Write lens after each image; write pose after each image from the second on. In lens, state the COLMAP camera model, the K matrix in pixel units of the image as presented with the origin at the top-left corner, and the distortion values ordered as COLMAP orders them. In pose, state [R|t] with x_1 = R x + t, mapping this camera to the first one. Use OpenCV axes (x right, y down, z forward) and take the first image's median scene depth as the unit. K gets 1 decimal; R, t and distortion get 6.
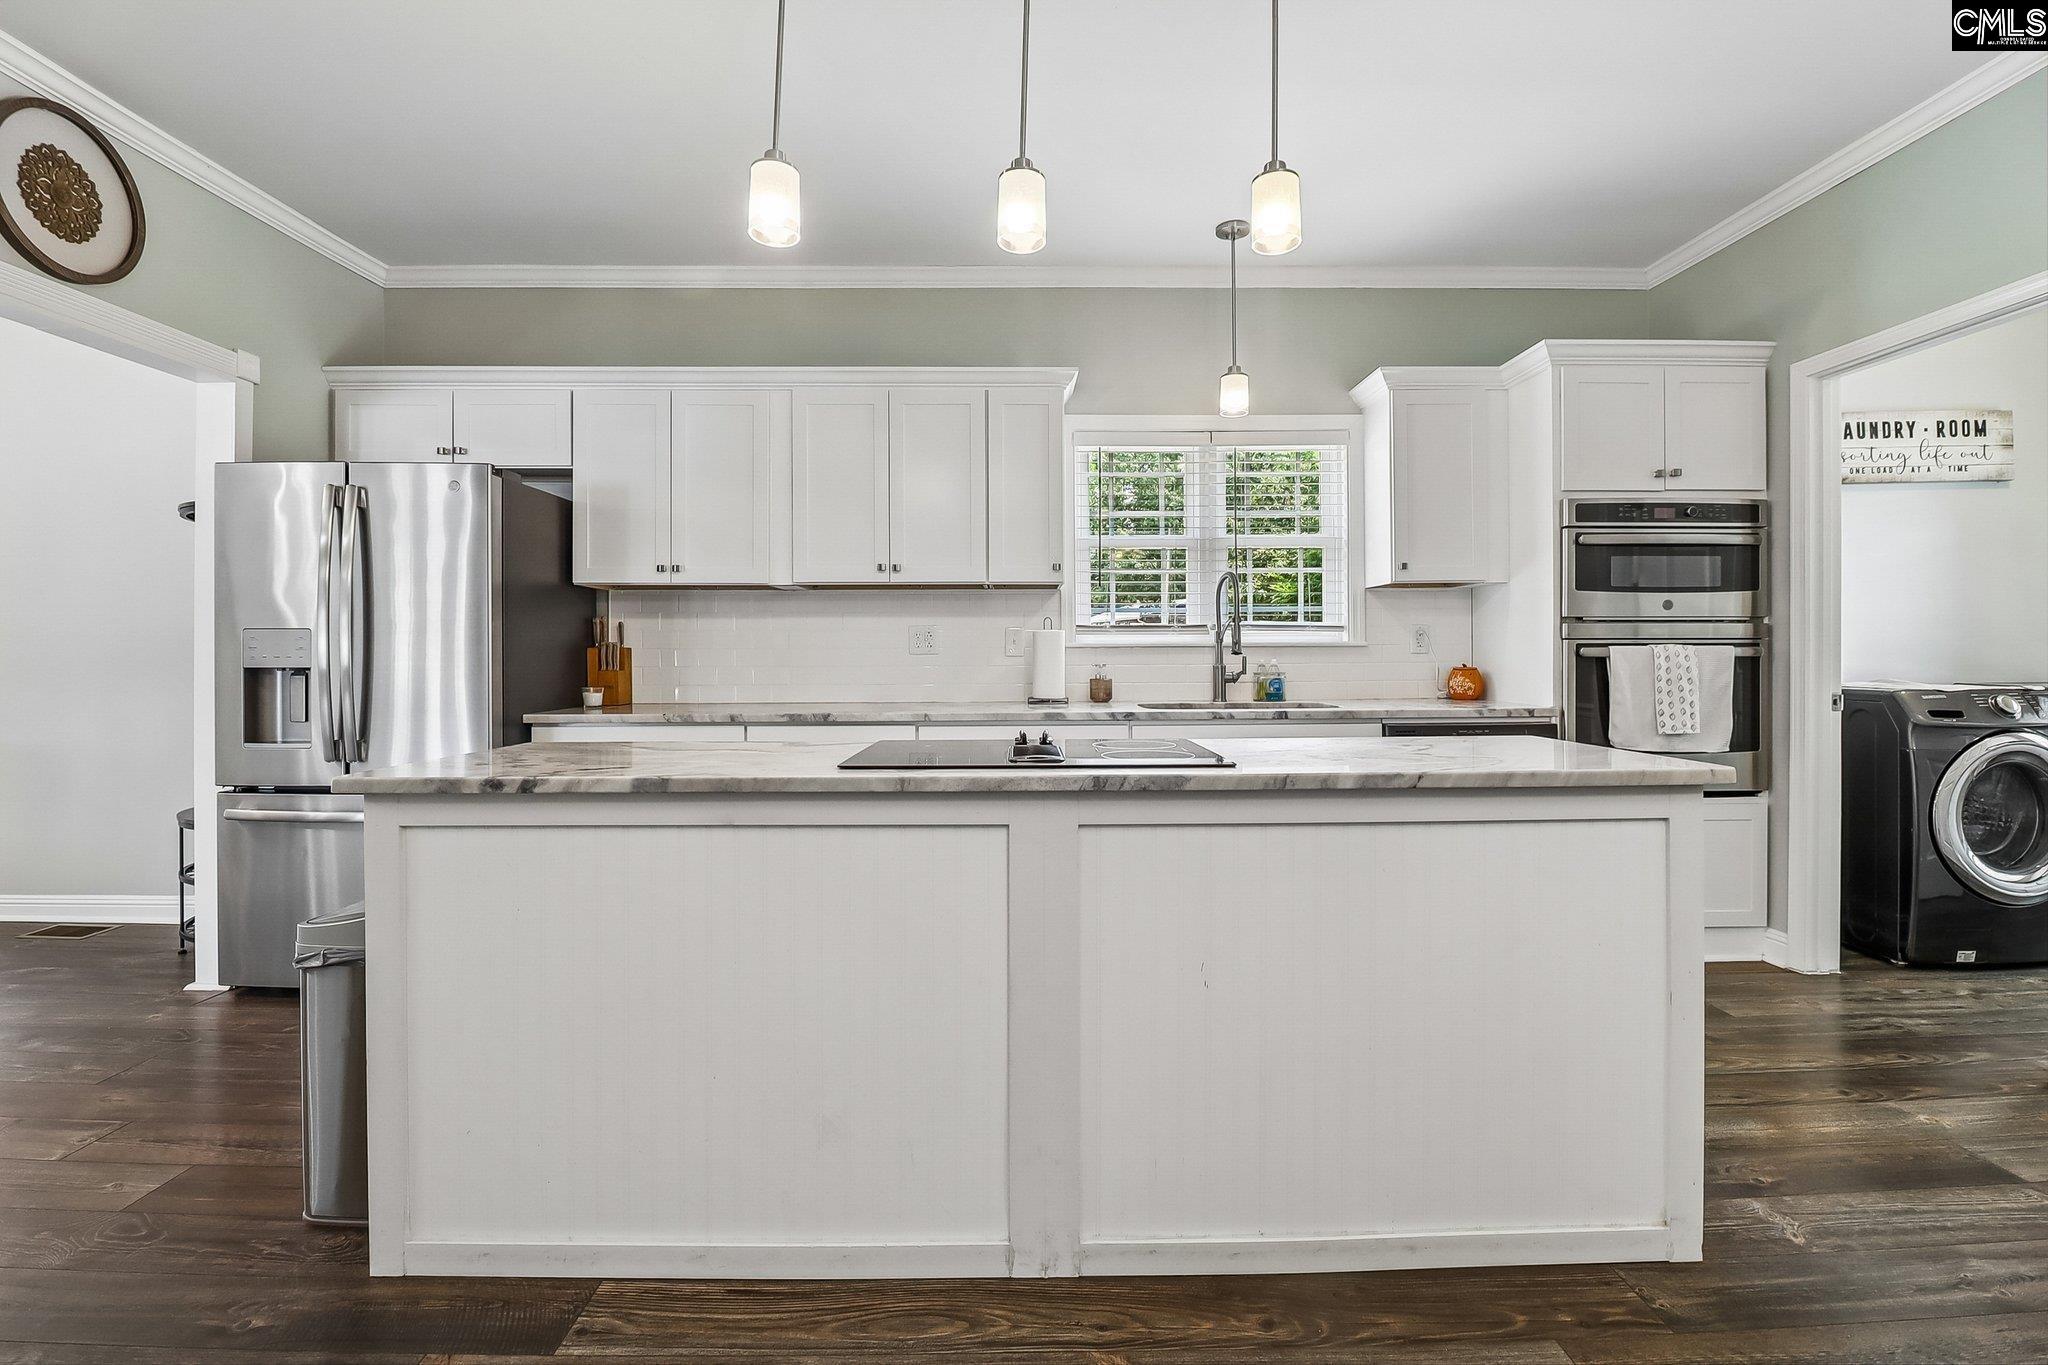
lens RADIAL K [[945.4, 0, 1027.2], [0, 945.4, 658.4], [0, 0, 1]] dist [0.002307, -0.013627]
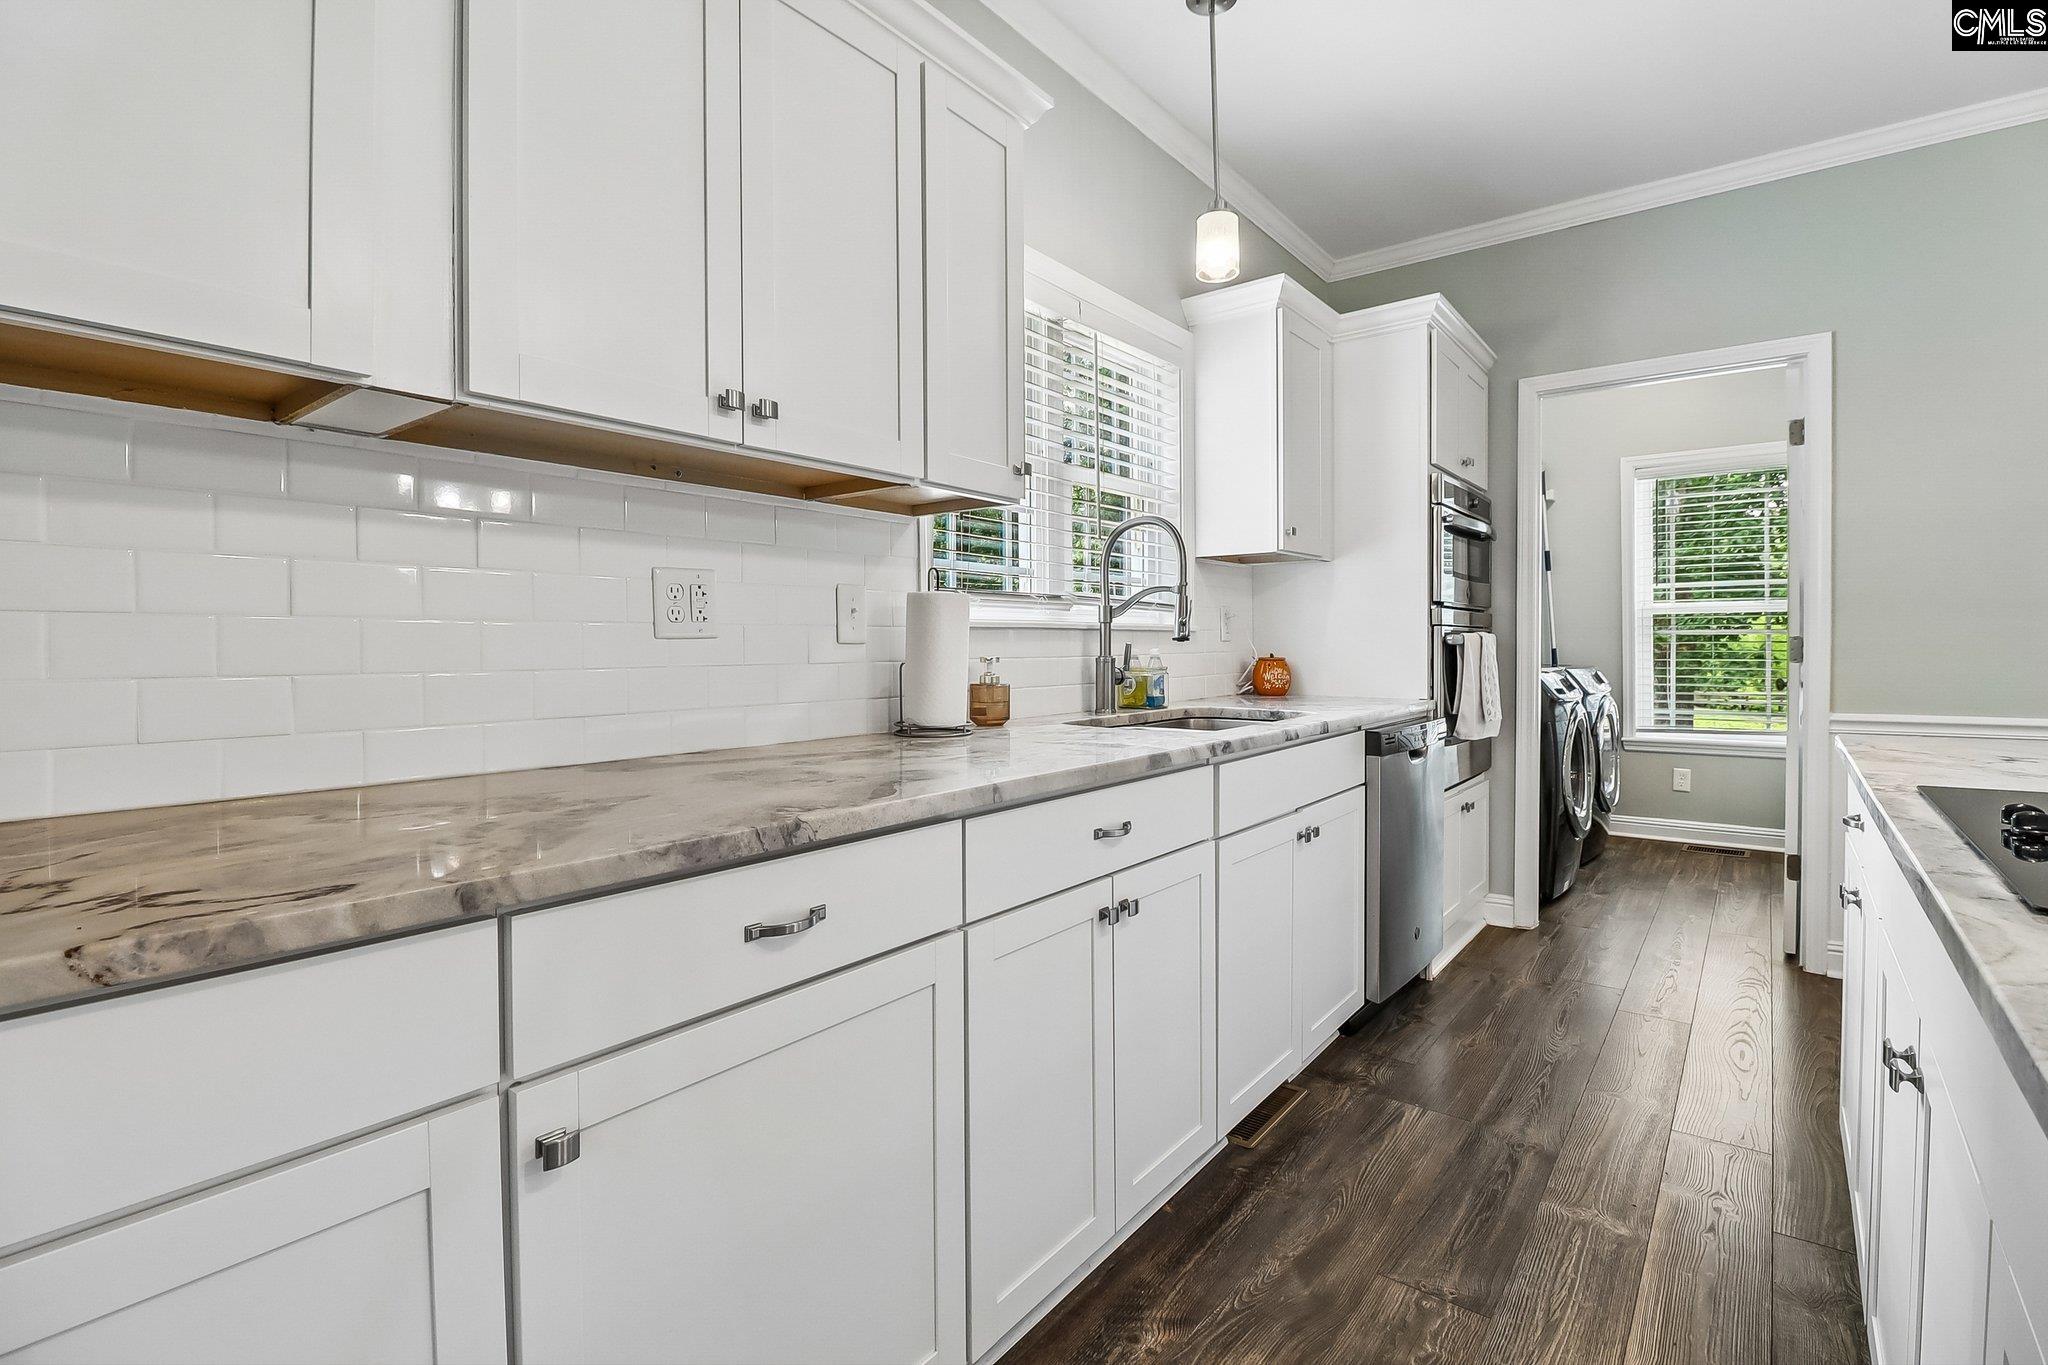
lens RADIAL K [[945.4, 0, 1027.2], [0, 945.4, 658.4], [0, 0, 1]] dist [0.002307, -0.013627]
pose [[0.628012, -0.009887, 0.778141, -0.371011], [0.005788, 0.999951, 0.008034, 0.002229], [-0.778182, -0.000541, 0.628039, 0.676924]]
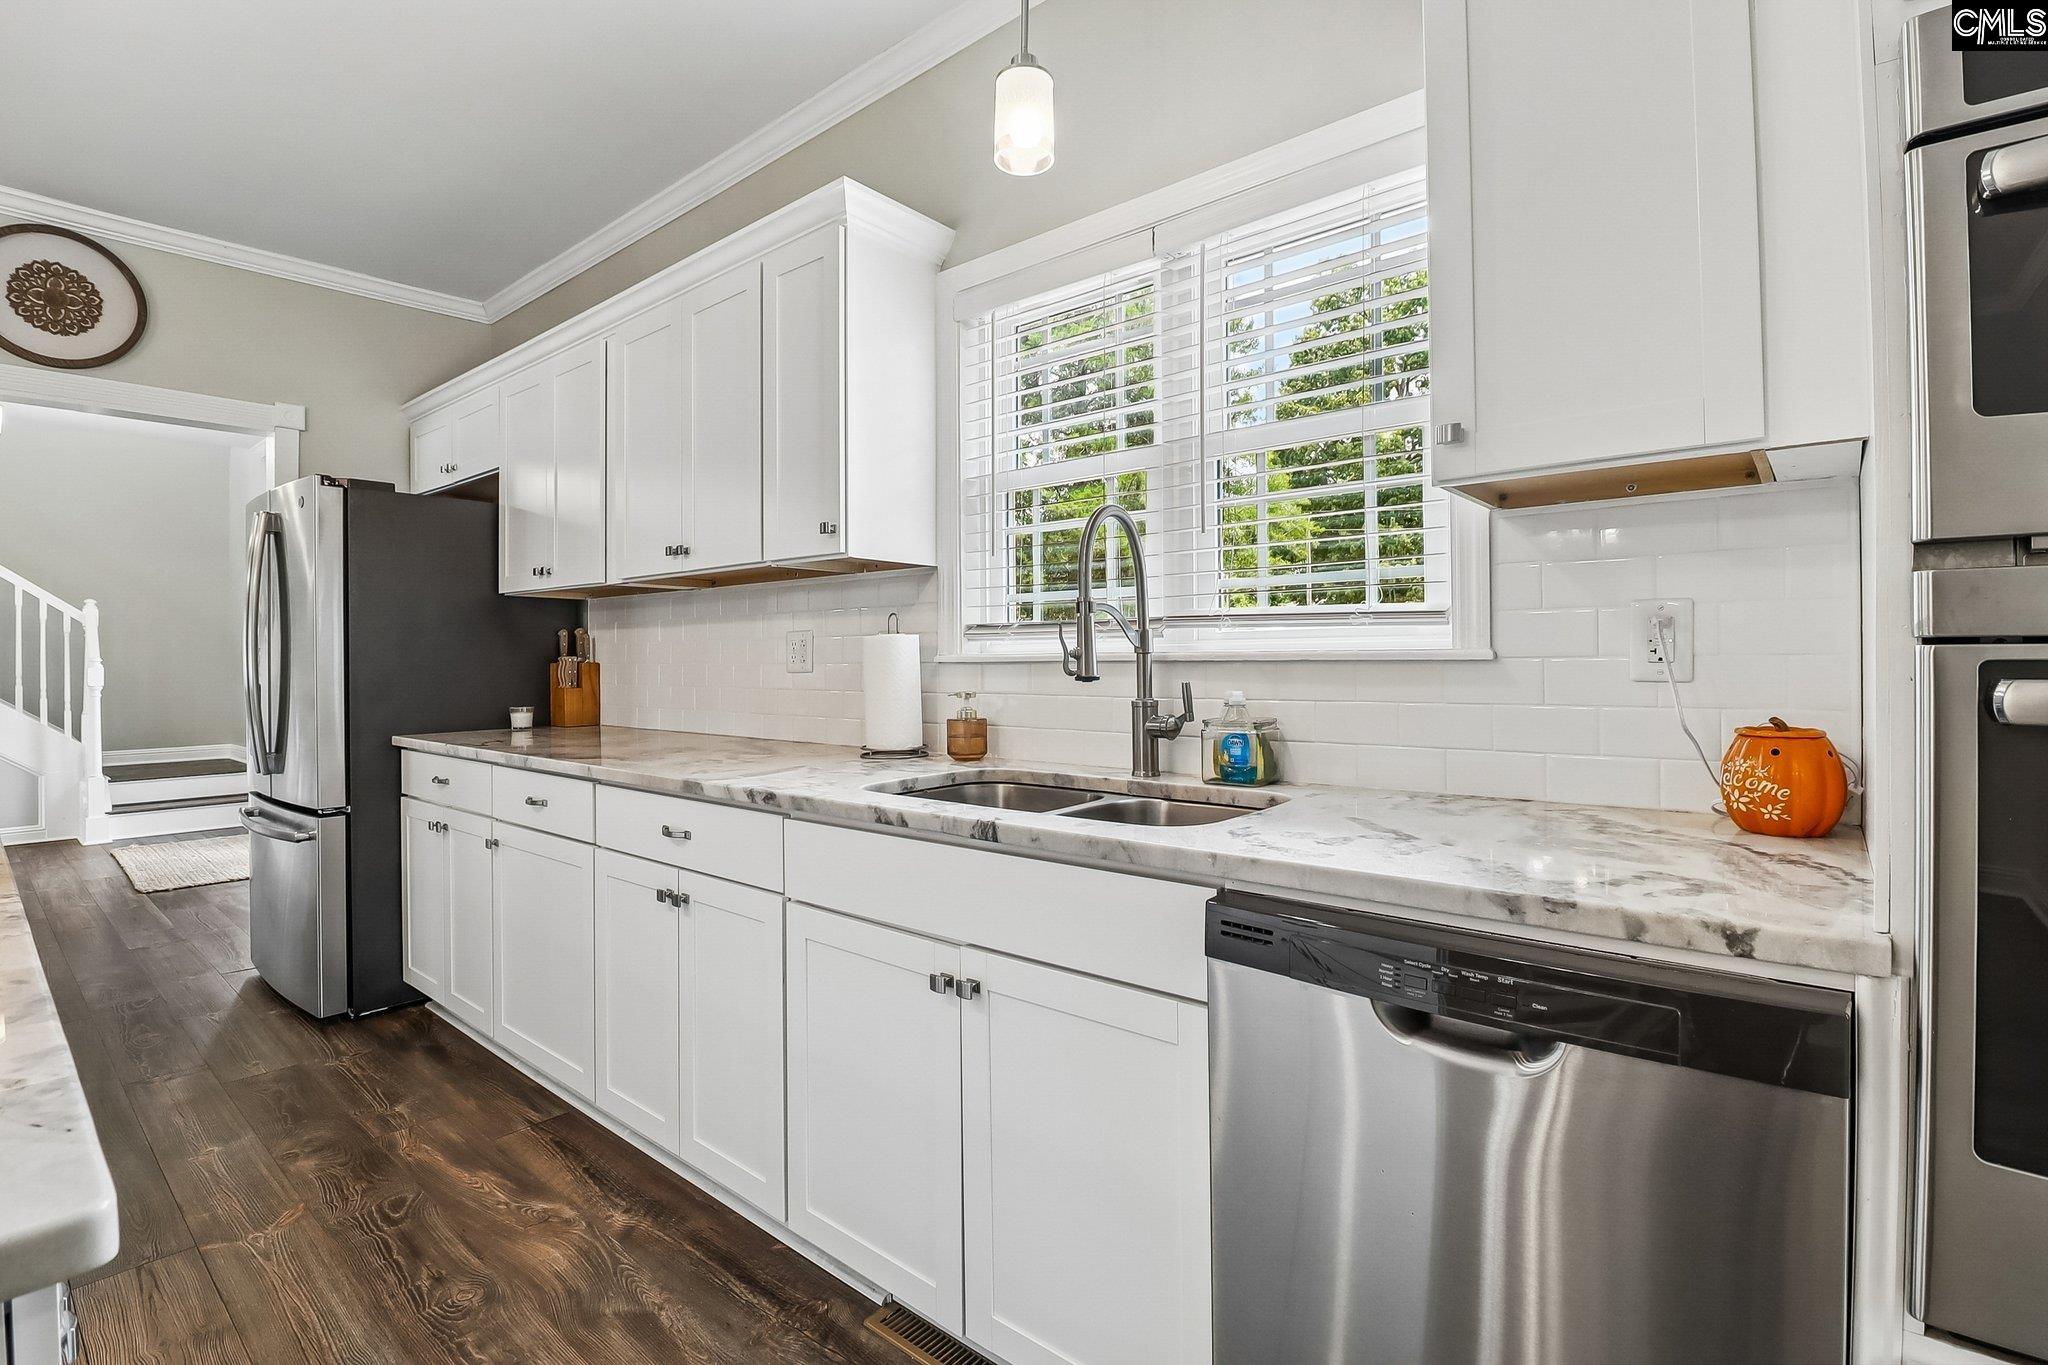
lens RADIAL K [[945.4, 0, 1027.2], [0, 945.4, 658.4], [0, 0, 1]] dist [0.002307, -0.013627]
pose [[0.754644, -0.001766, -0.656132, 0.512522], [0.000726, 0.999998, -0.001856, -0.014576], [0.656134, 0.000924, 0.754644, 0.639513]]
